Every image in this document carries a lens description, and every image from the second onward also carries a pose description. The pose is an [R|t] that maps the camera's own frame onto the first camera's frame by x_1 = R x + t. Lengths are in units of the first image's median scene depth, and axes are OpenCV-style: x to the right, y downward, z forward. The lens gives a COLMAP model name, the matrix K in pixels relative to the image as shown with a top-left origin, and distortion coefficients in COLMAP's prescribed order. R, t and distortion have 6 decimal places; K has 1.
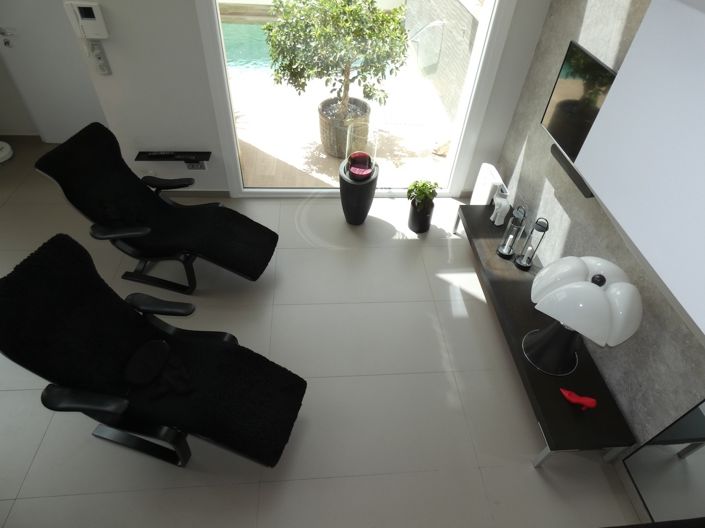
lens RADIAL K [[420.6, 0, 356.1], [0, 420.6, 259.6], [0, 0, 1]] dist [-0.011445, 0.003435]
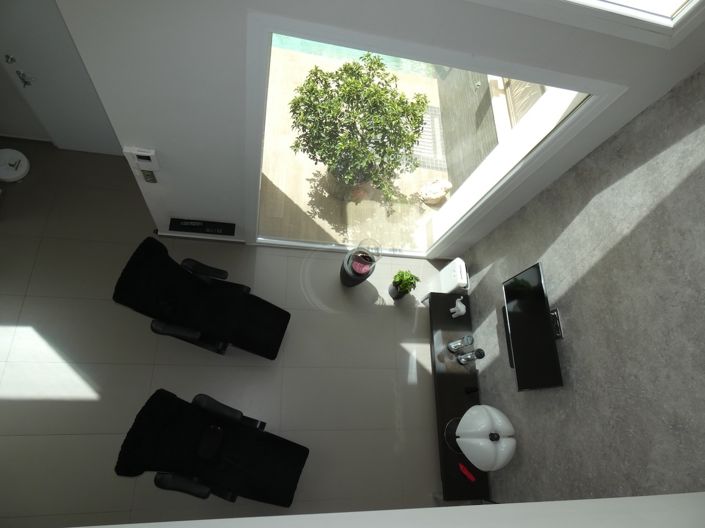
lens RADIAL K [[420.6, 0, 353.4], [0, 420.6, 259.1], [0, 0, 1]] dist [-0.011445, 0.003435]
pose [[0.983067, 0.123413, 0.135458, -0.167033], [-0.166928, 0.908056, 0.384148, -0.652450], [-0.075594, -0.400255, 0.913281, -0.112774]]
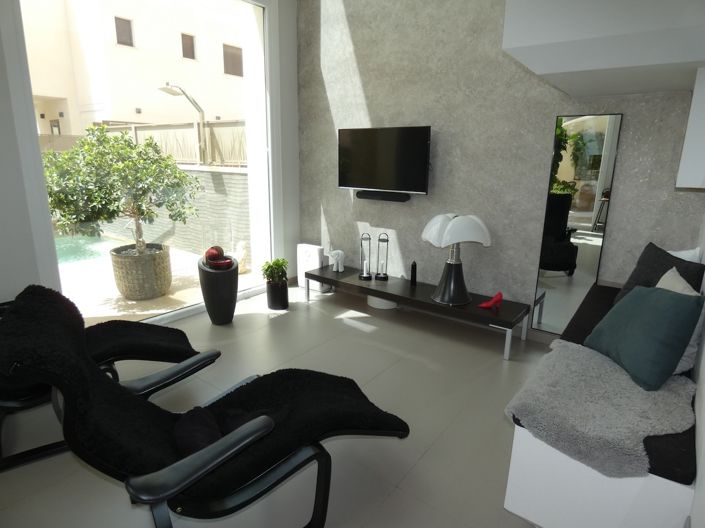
lens RADIAL K [[420.6, 0, 348.1], [0, 420.6, 260.7], [0, 0, 1]] dist [-0.011445, 0.003435]
pose [[0.657564, -0.229233, 0.717678, -0.488067], [0.547319, 0.799966, -0.245958, 0.191253], [-0.517737, 0.554532, 0.651493, 0.156648]]
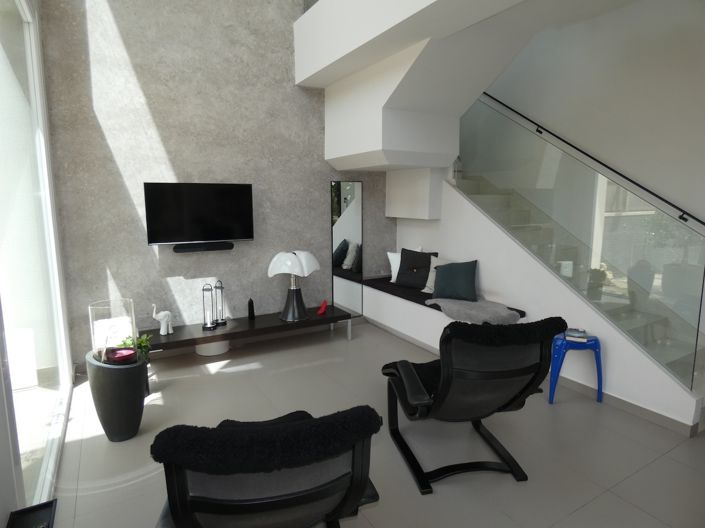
lens RADIAL K [[420.6, 0, 363.4], [0, 420.6, 262.8], [0, 0, 1]] dist [-0.011445, 0.003435]
pose [[-0.441546, -0.201024, 0.874429, -0.790513], [0.610657, 0.646704, 0.457025, -0.376307], [-0.657370, 0.735774, -0.162793, 0.648256]]
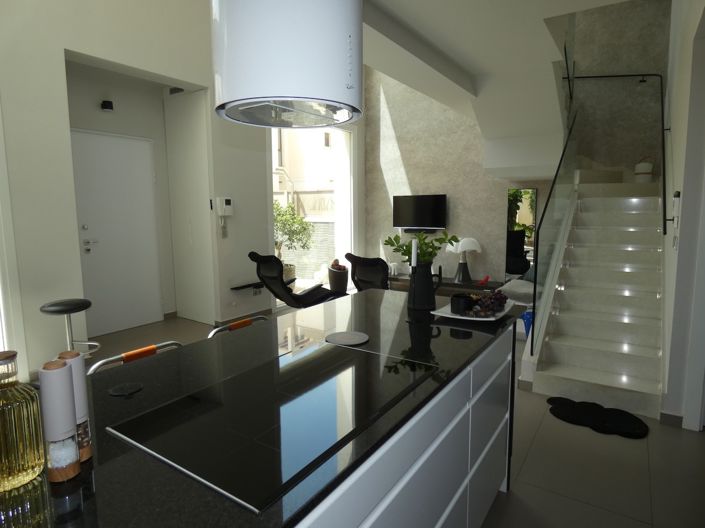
lens RADIAL K [[420.6, 0, 345.0], [0, 420.6, 268.1], [0, 0, 1]] dist [-0.011445, 0.003435]
pose [[0.613967, -0.171761, 0.770417, -1.369667], [0.586647, 0.752311, -0.299790, 0.354585], [-0.528101, 0.636024, 0.562657, -0.089589]]
